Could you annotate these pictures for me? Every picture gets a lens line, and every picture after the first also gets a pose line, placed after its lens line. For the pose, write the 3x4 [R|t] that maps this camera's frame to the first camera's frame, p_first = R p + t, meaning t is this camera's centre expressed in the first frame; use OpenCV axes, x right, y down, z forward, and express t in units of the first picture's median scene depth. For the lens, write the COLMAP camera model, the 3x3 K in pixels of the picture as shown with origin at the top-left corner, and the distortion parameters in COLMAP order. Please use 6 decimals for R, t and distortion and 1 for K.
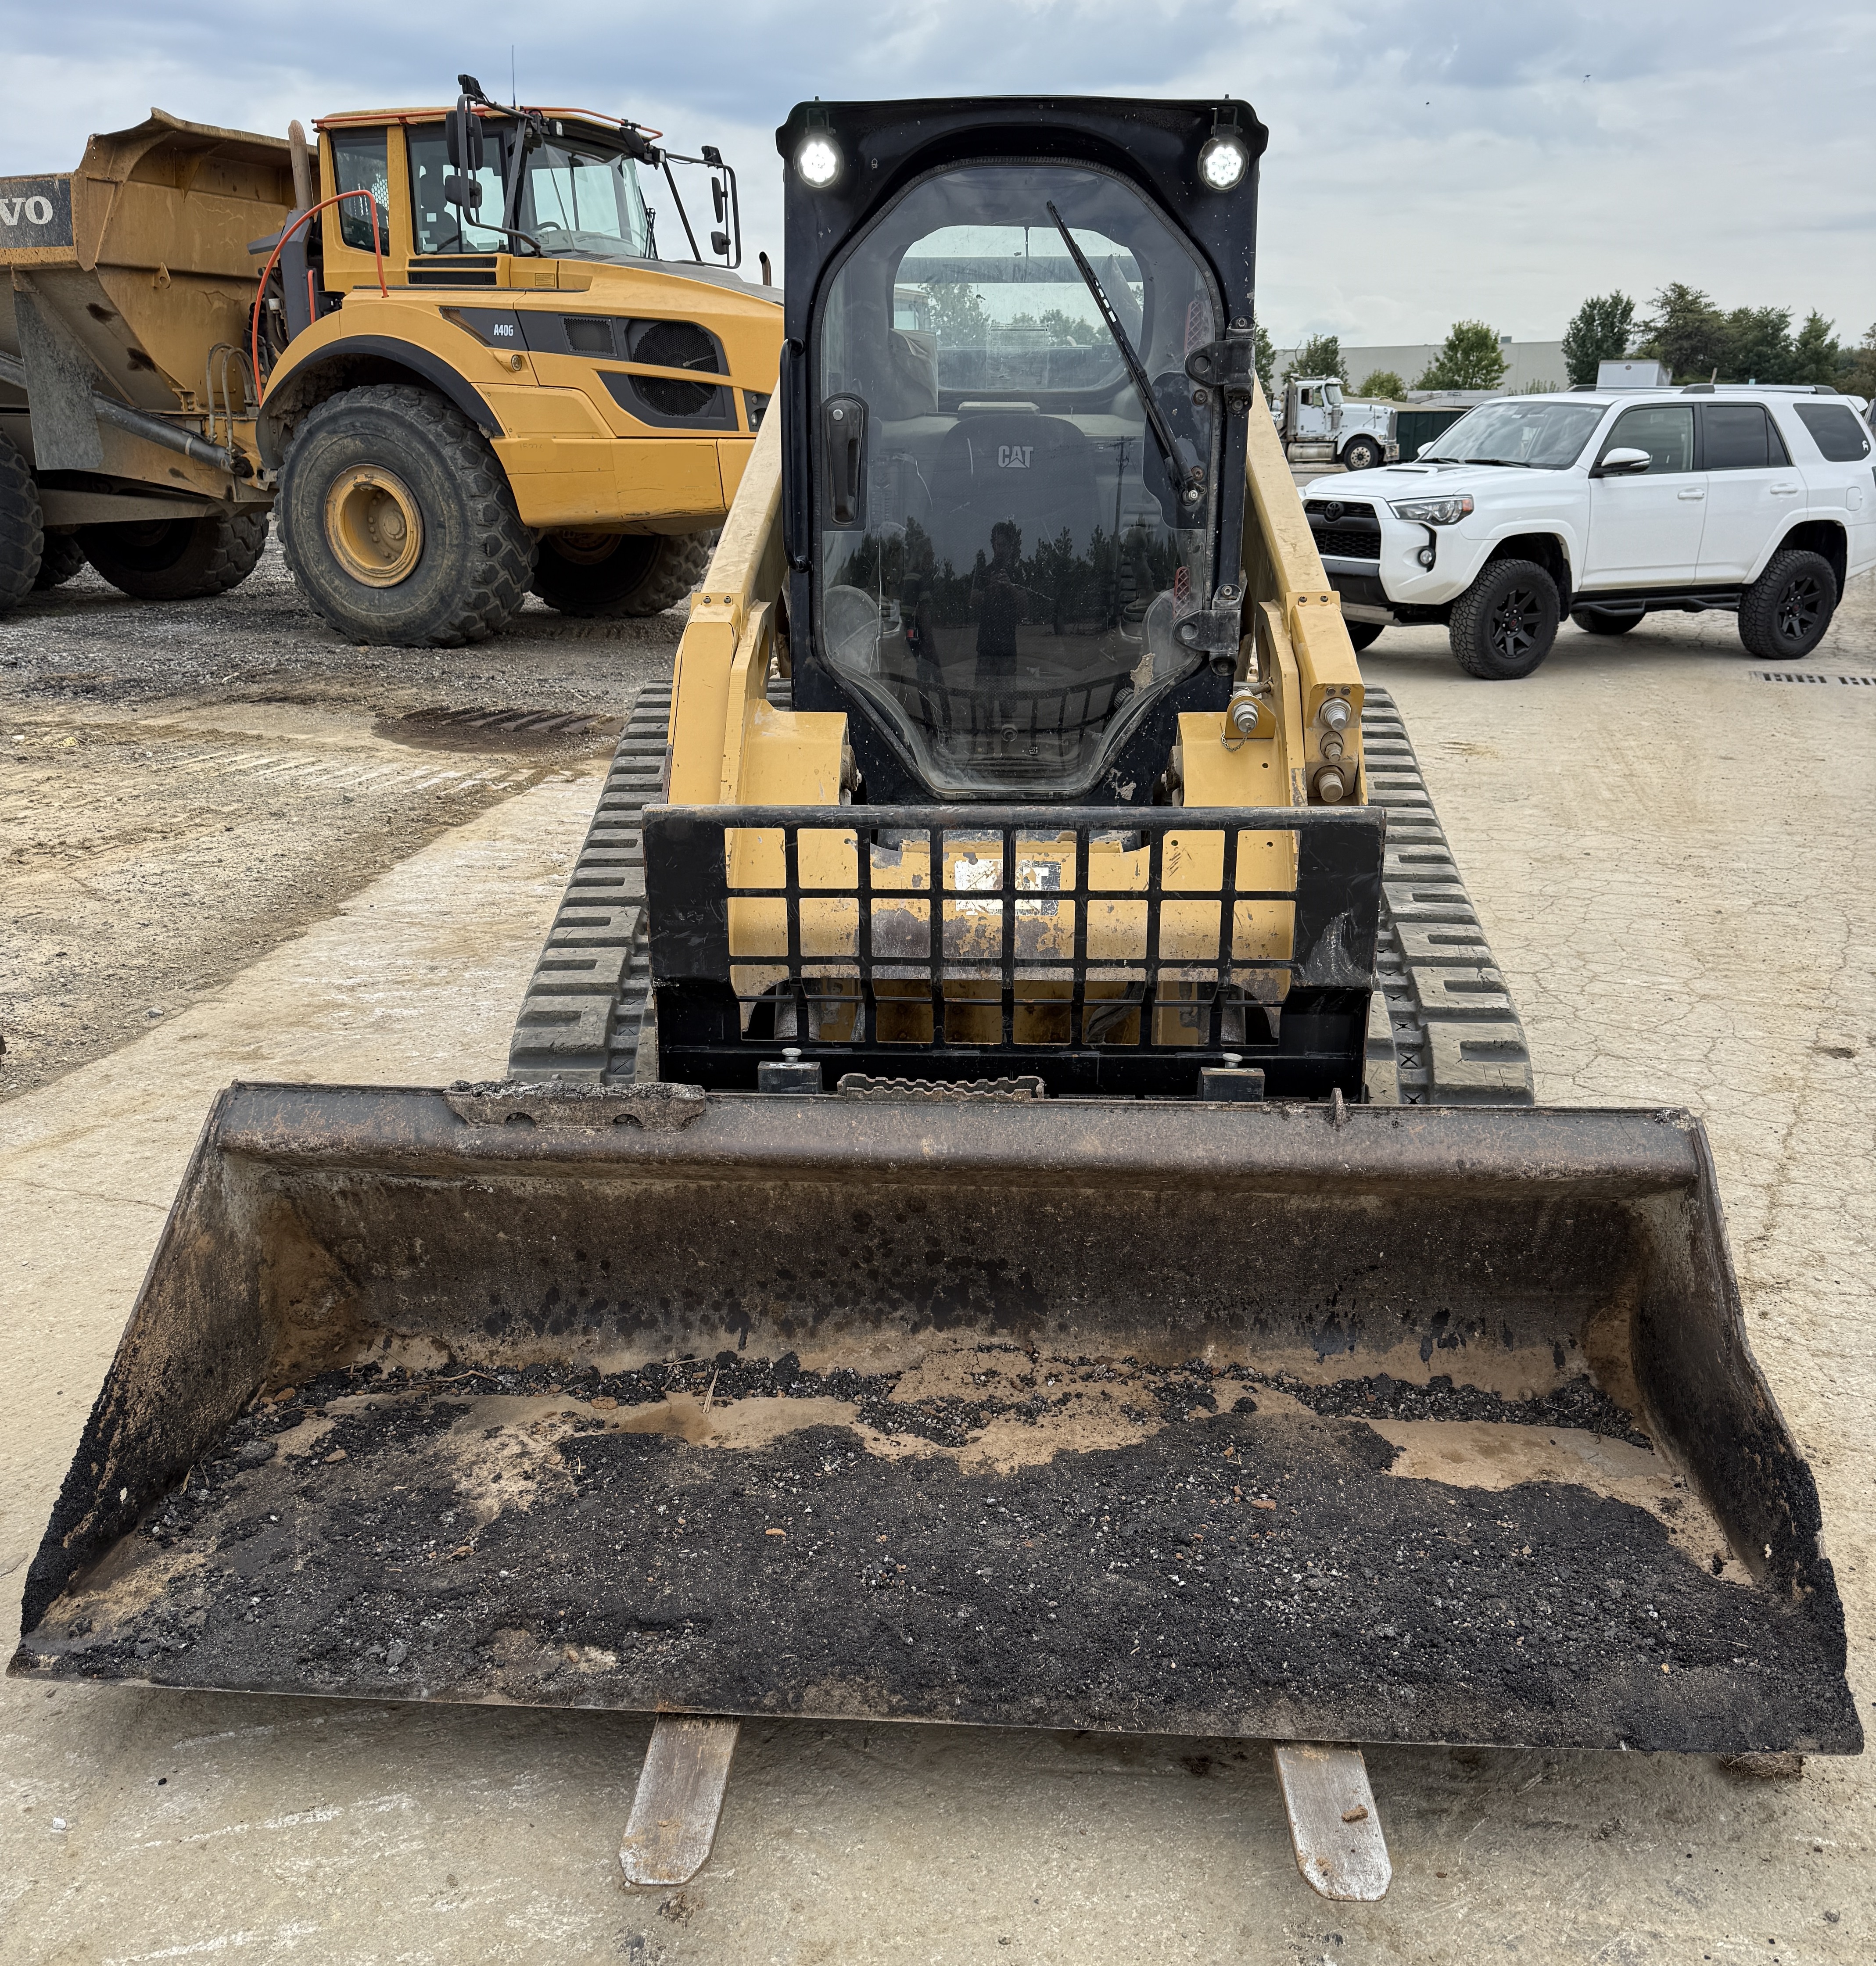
lens RADIAL K [[1704.6, 0, 933.7], [0, 1704.6, 1080.9], [0, 0, 1]] dist [0.242770, -0.513480]
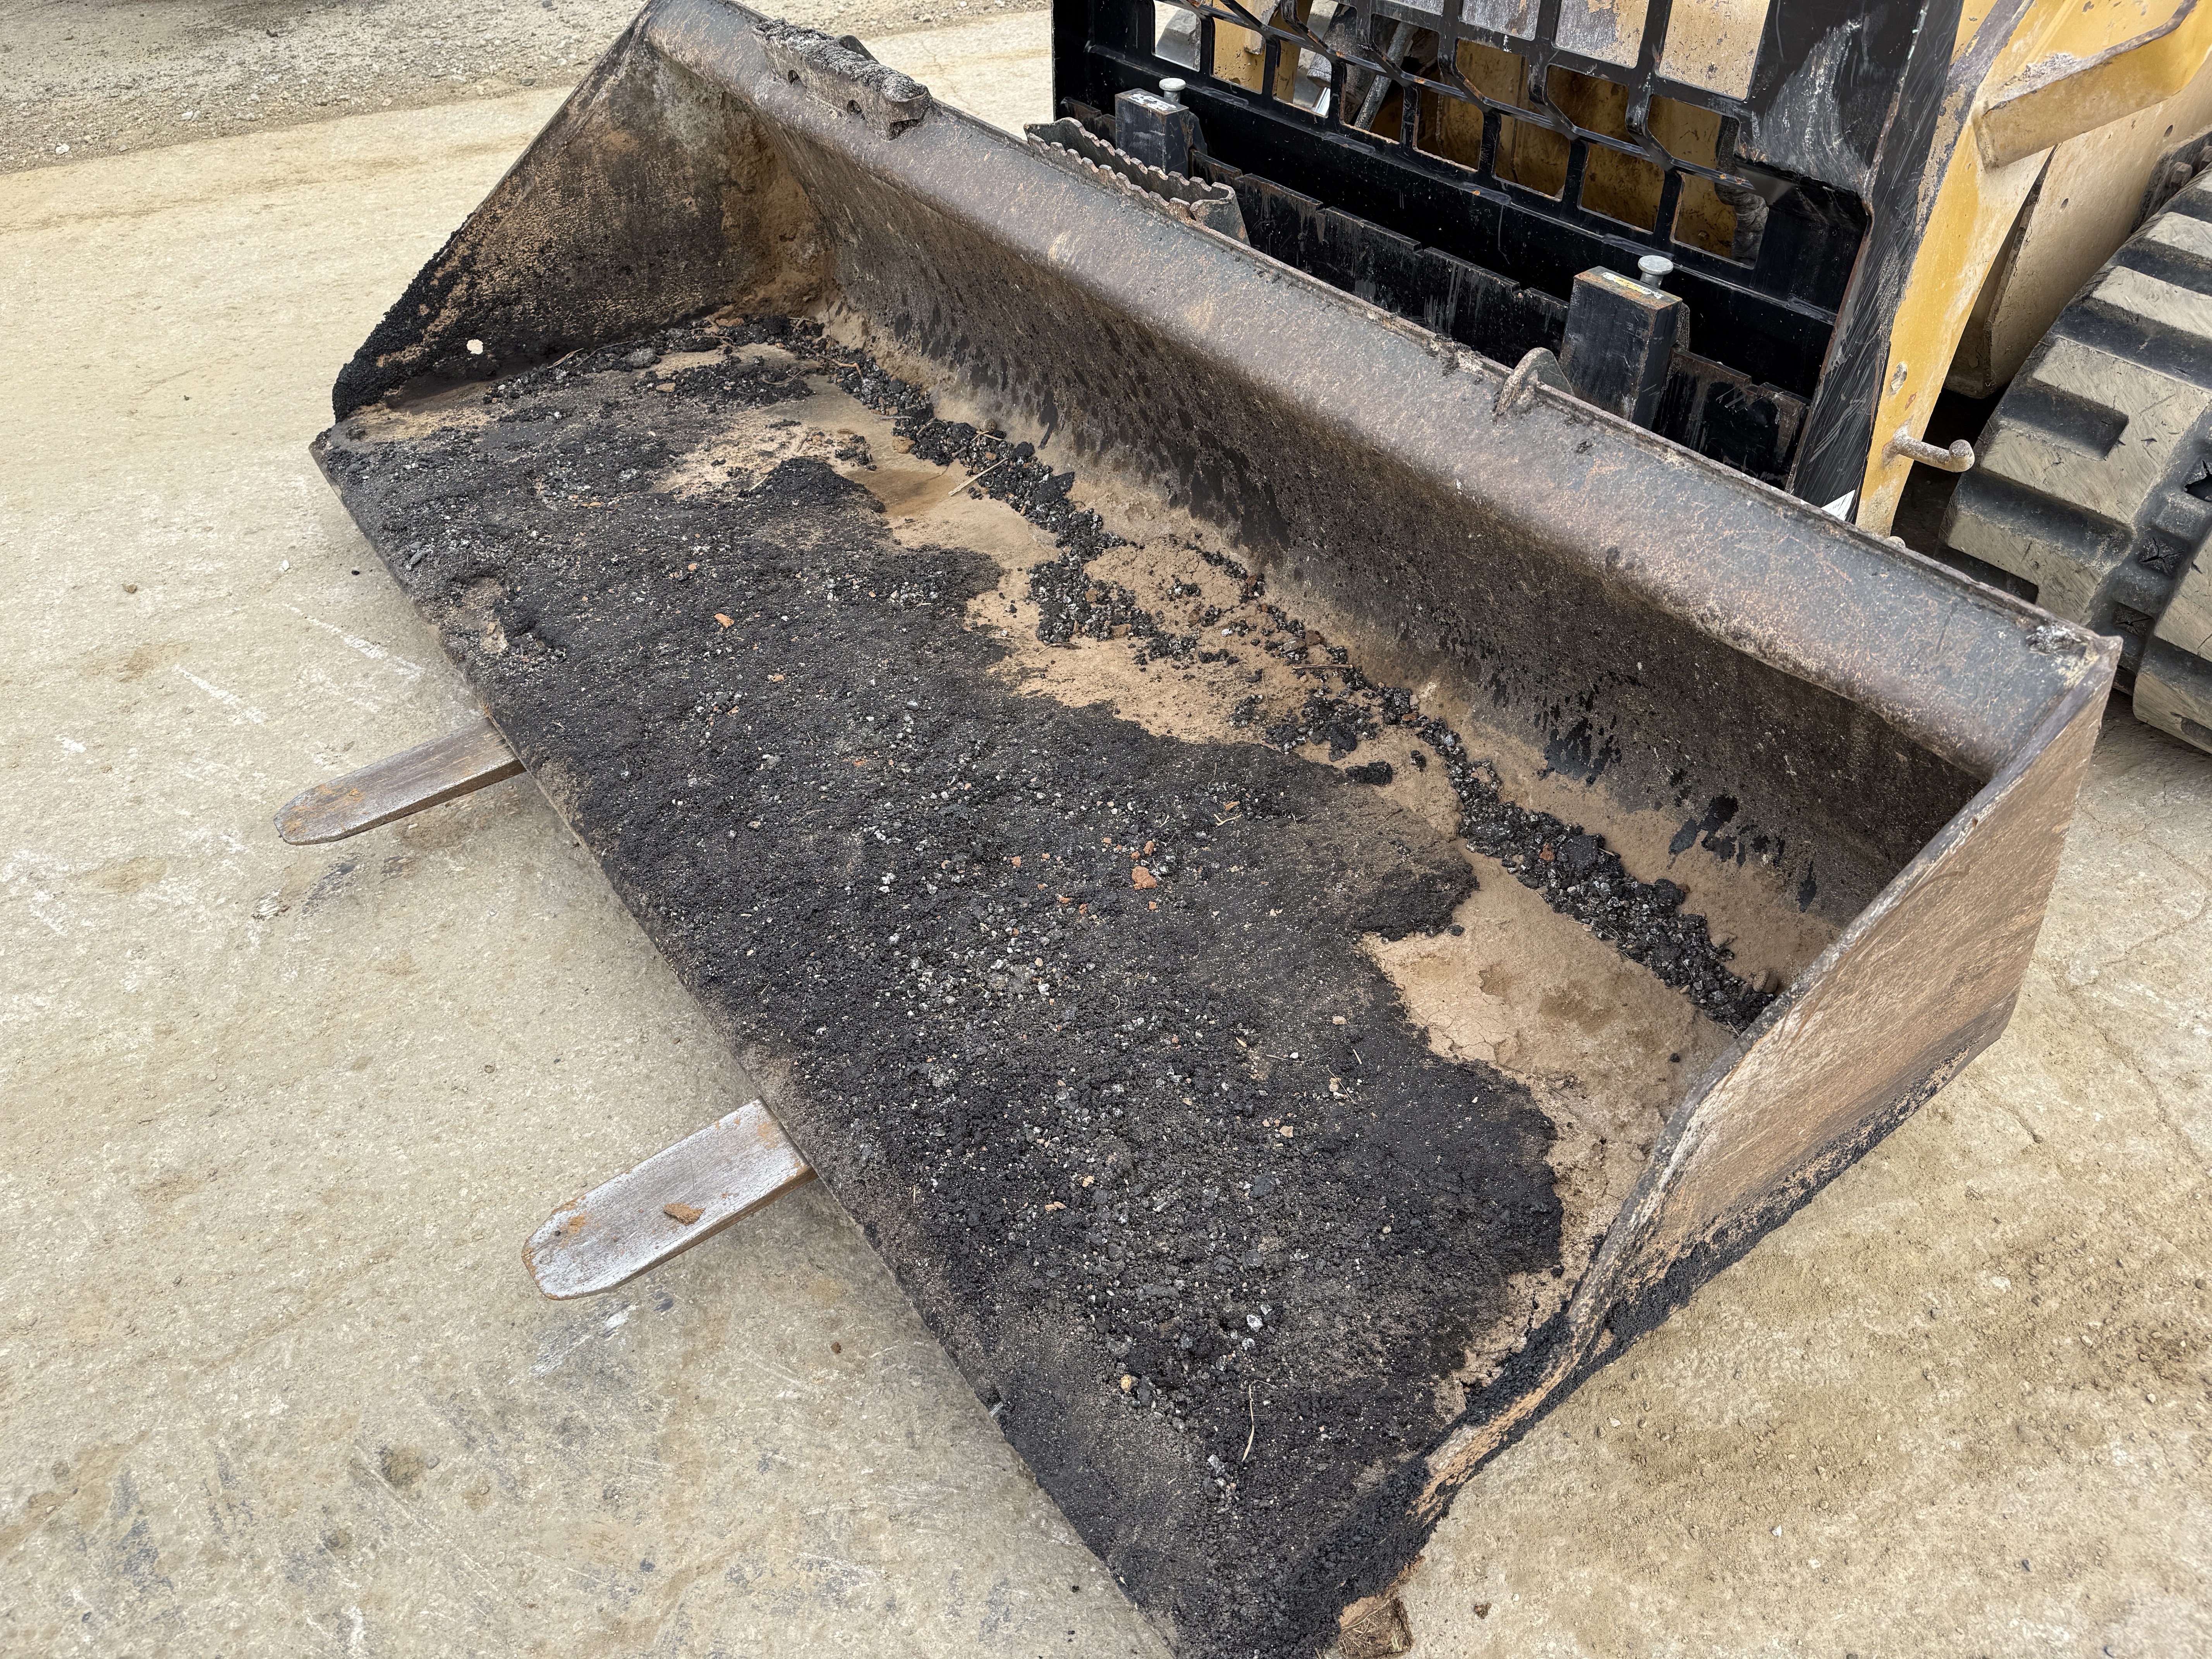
lens RADIAL K [[1544.2, 0, 1128.3], [0, 1544.2, 833.2], [0, 0, 1]] dist [0.063877, -0.084023]
pose [[0.649264, 0.502123, -0.571252, 0.468187], [-0.214585, 0.841514, 0.495790, -0.077521], [0.729664, -0.199316, 0.654112, 0.496239]]
